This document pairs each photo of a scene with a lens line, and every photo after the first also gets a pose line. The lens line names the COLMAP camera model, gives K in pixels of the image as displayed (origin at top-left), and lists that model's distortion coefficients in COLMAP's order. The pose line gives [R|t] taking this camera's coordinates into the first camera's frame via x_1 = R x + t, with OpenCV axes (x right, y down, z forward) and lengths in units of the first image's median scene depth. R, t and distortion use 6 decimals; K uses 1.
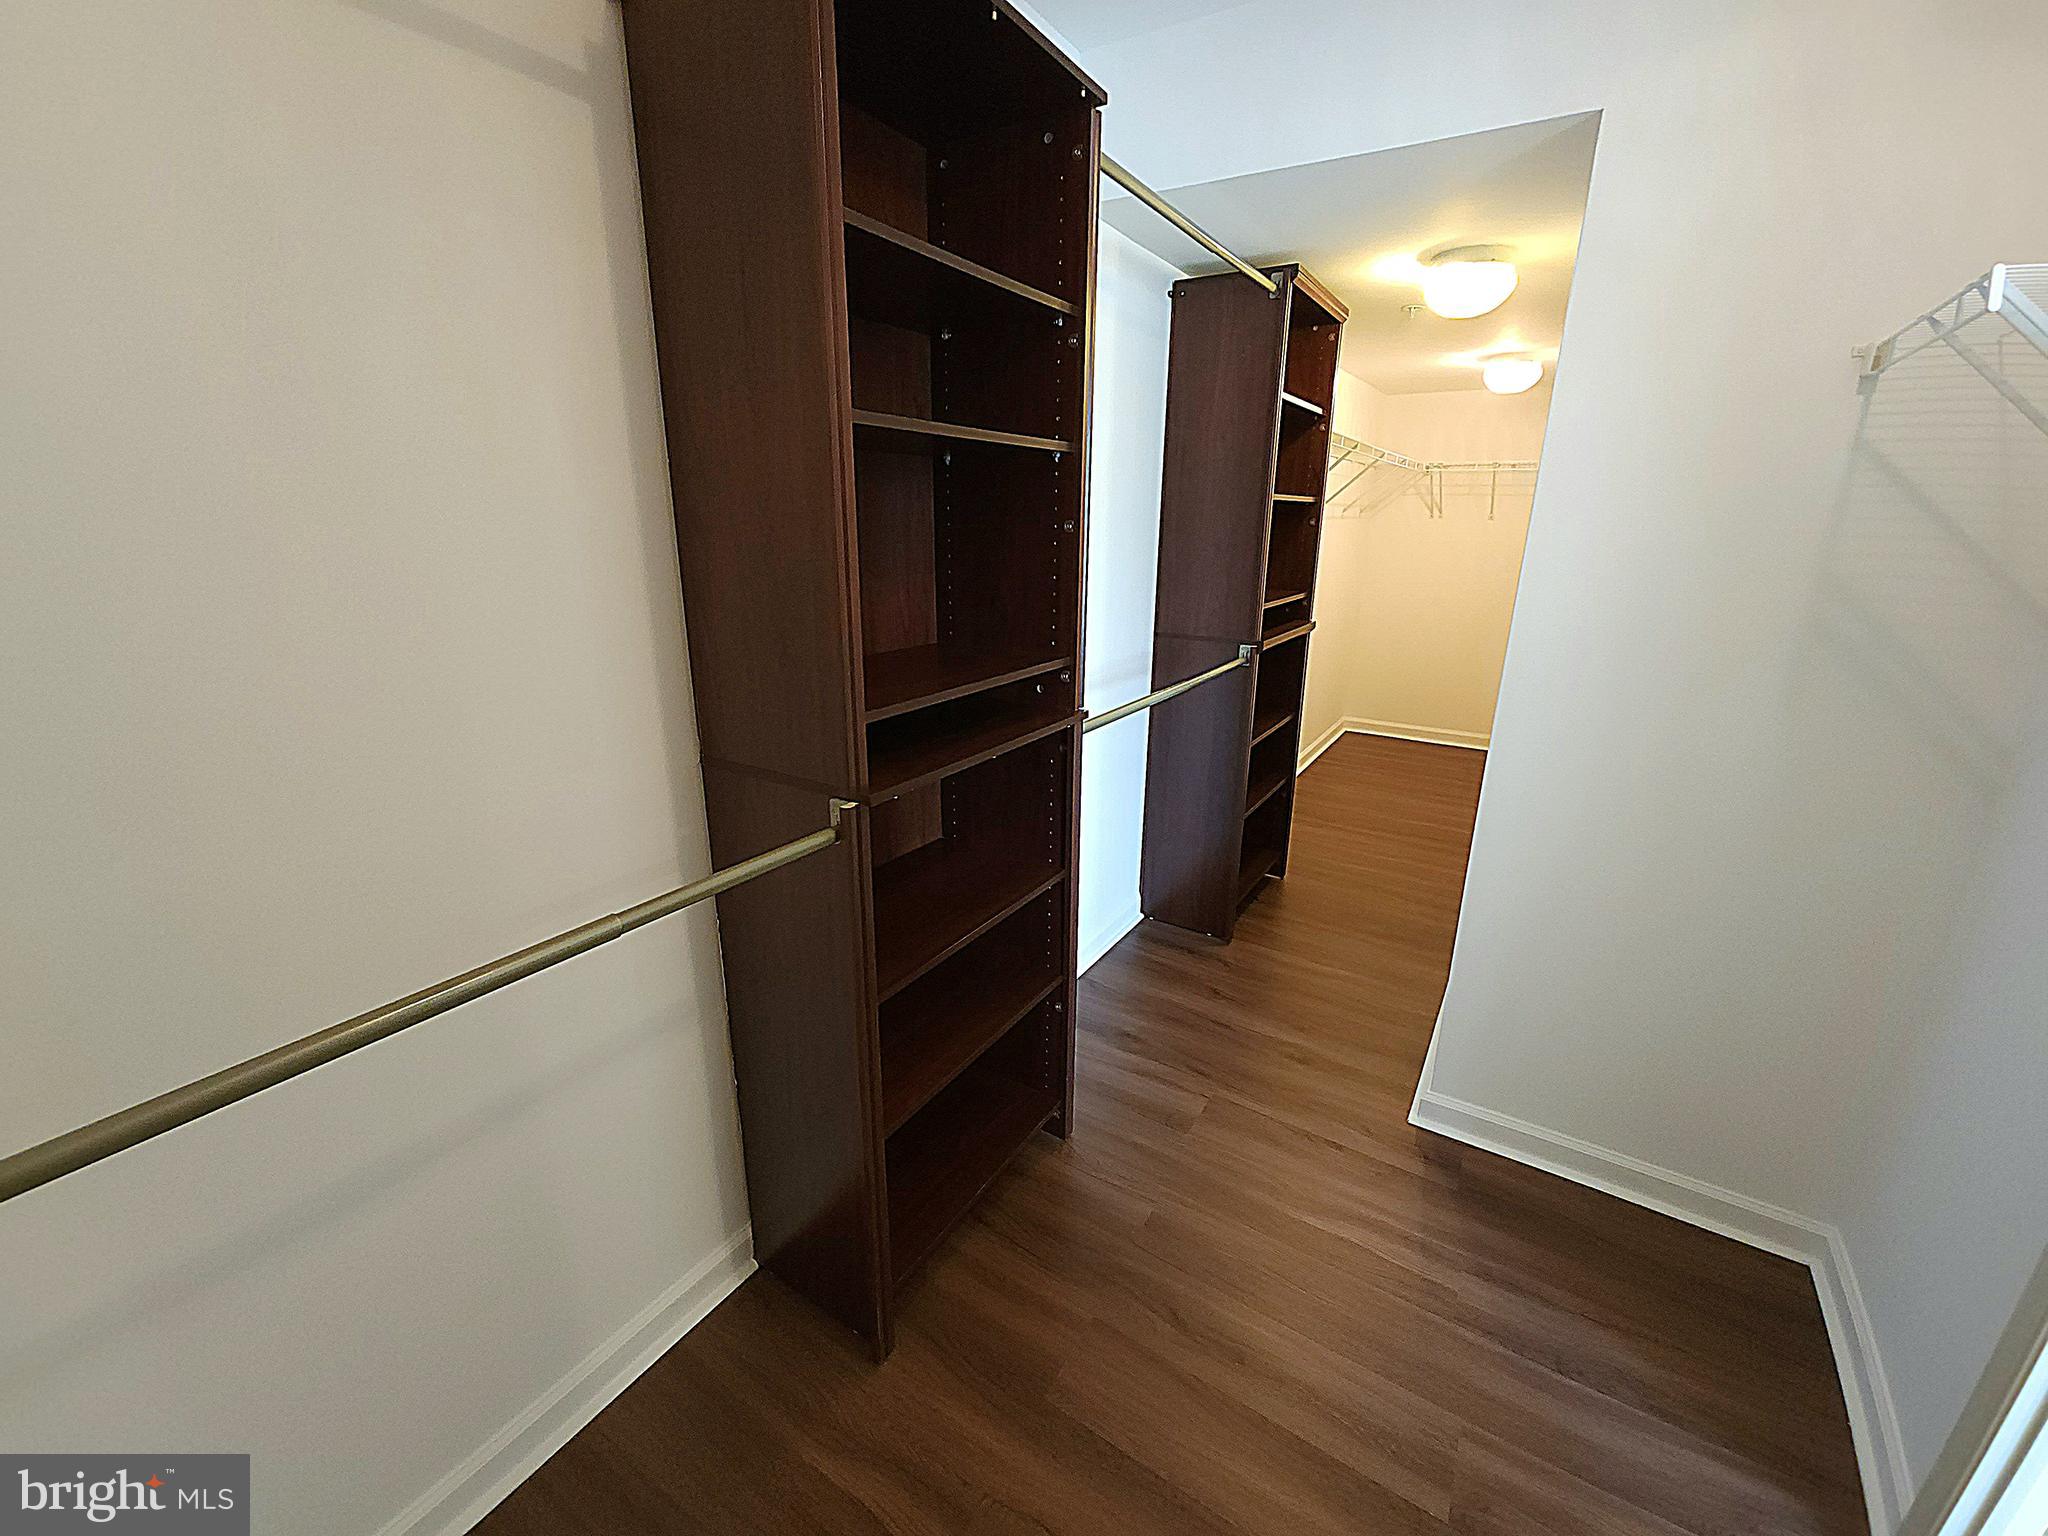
lens RADIAL K [[830.4, 0, 1021.1], [0, 830.4, 770.8], [0, 0, 1]] dist [-0.001684, -0.000576]
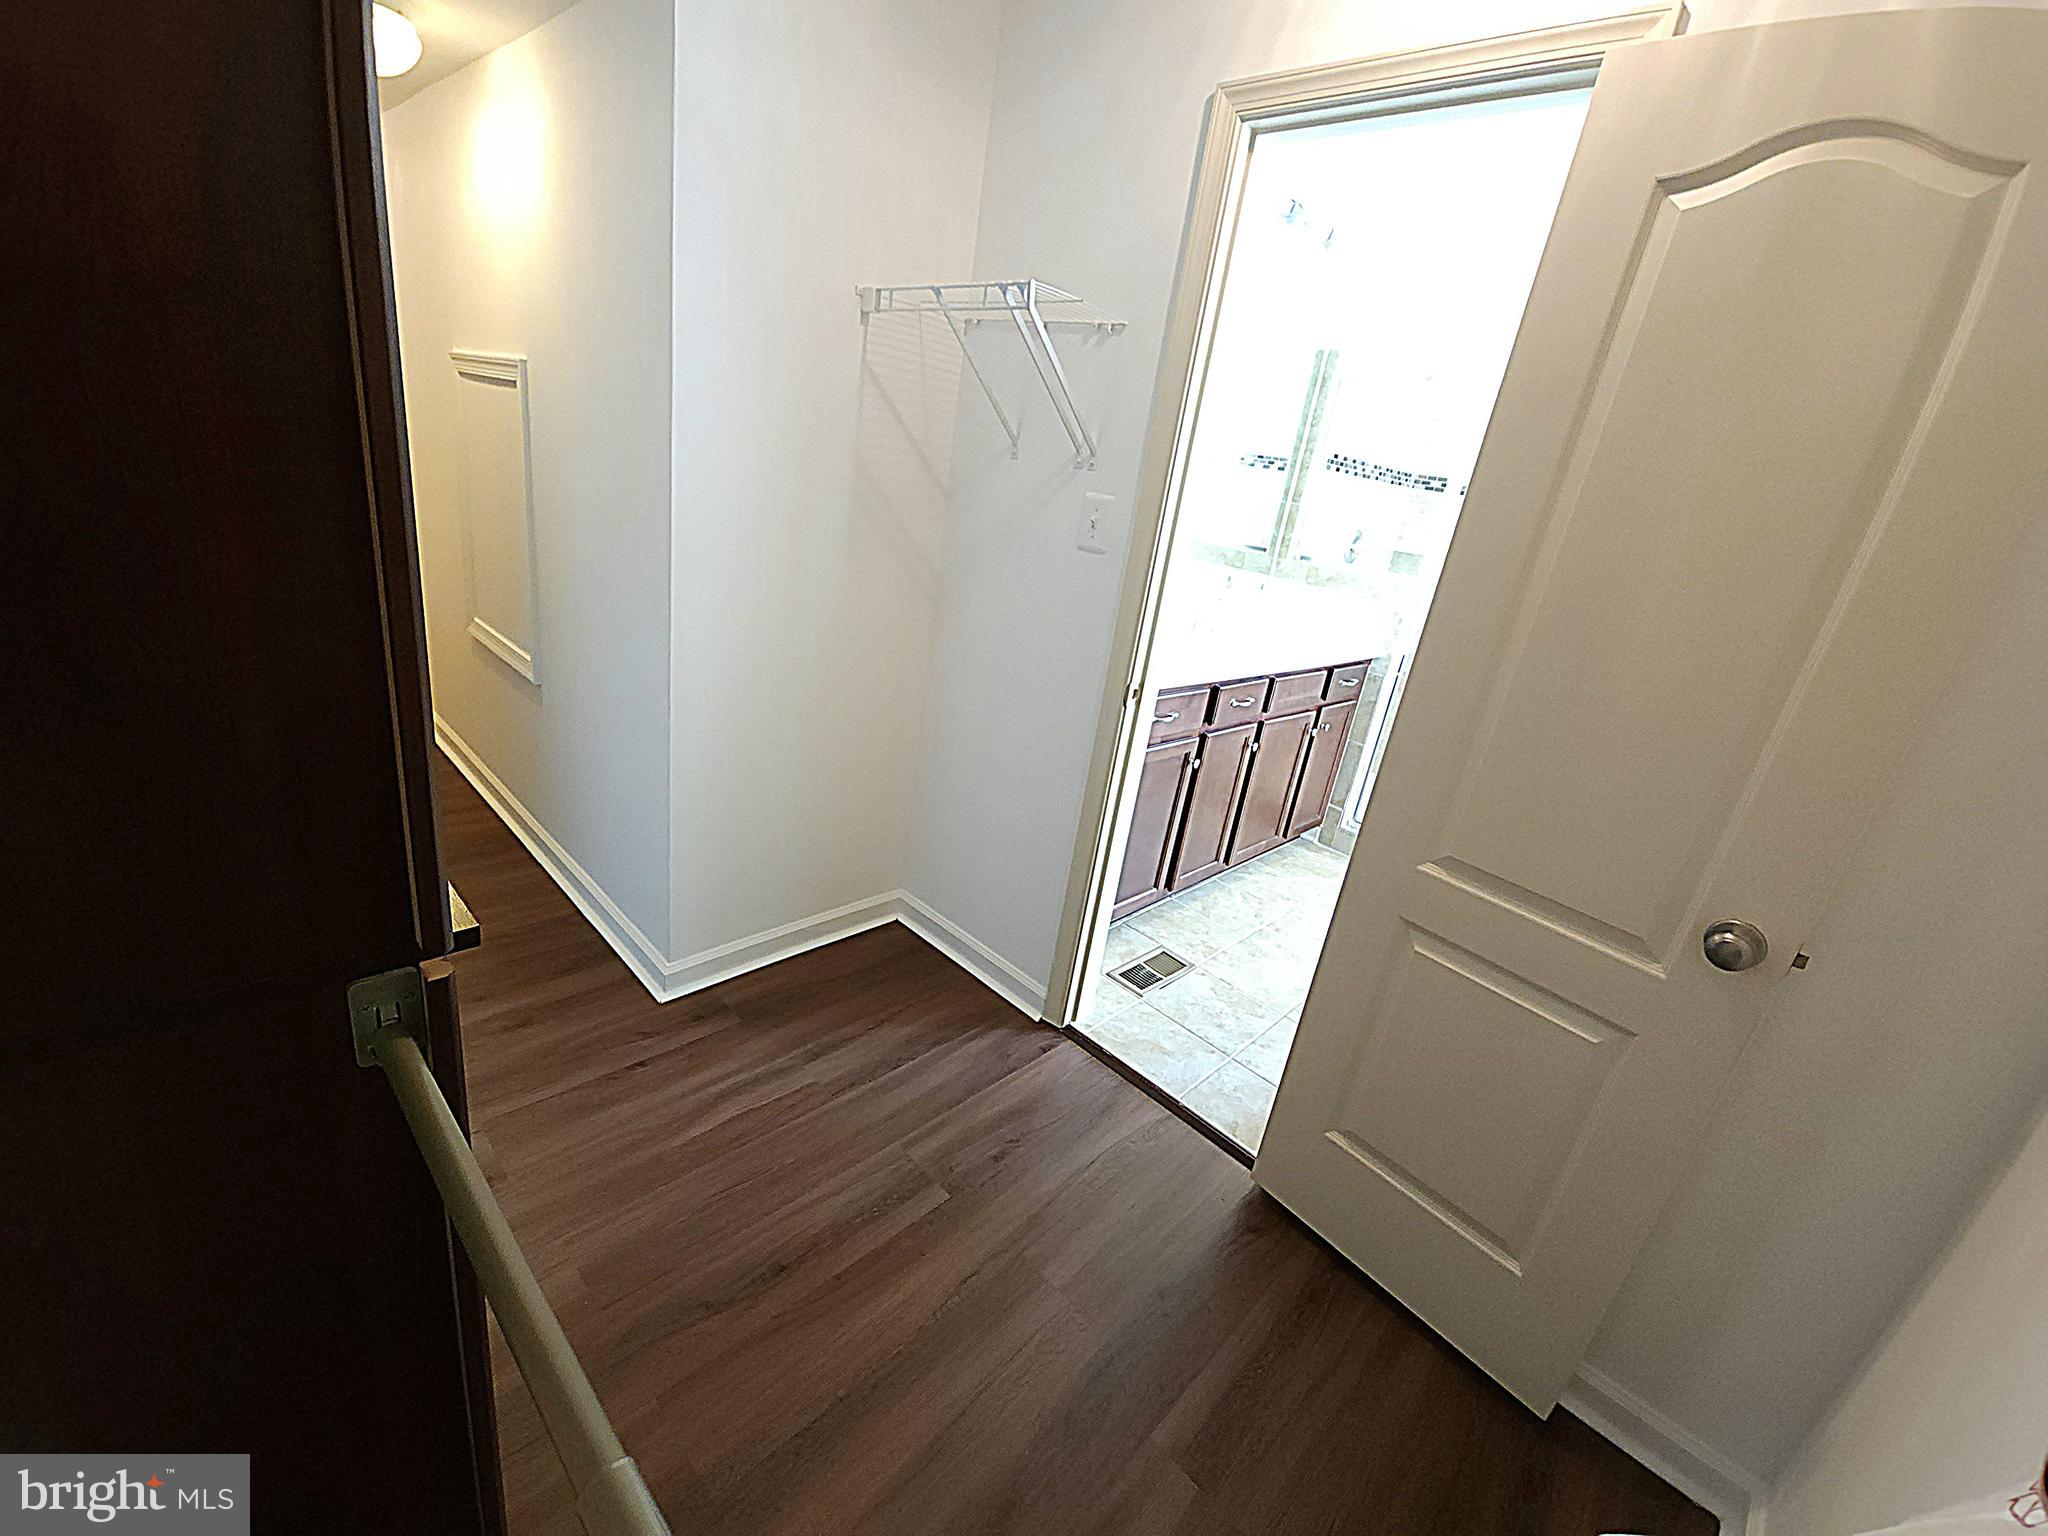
lens RADIAL K [[830.4, 0, 1024.4], [0, 830.4, 771.1], [0, 0, 1]] dist [-0.001684, -0.000576]
pose [[0.187945, -0.320103, 0.928553, -0.394576], [0.149135, 0.943739, 0.295153, -0.102194], [-0.970791, 0.083007, 0.225110, 0.412123]]
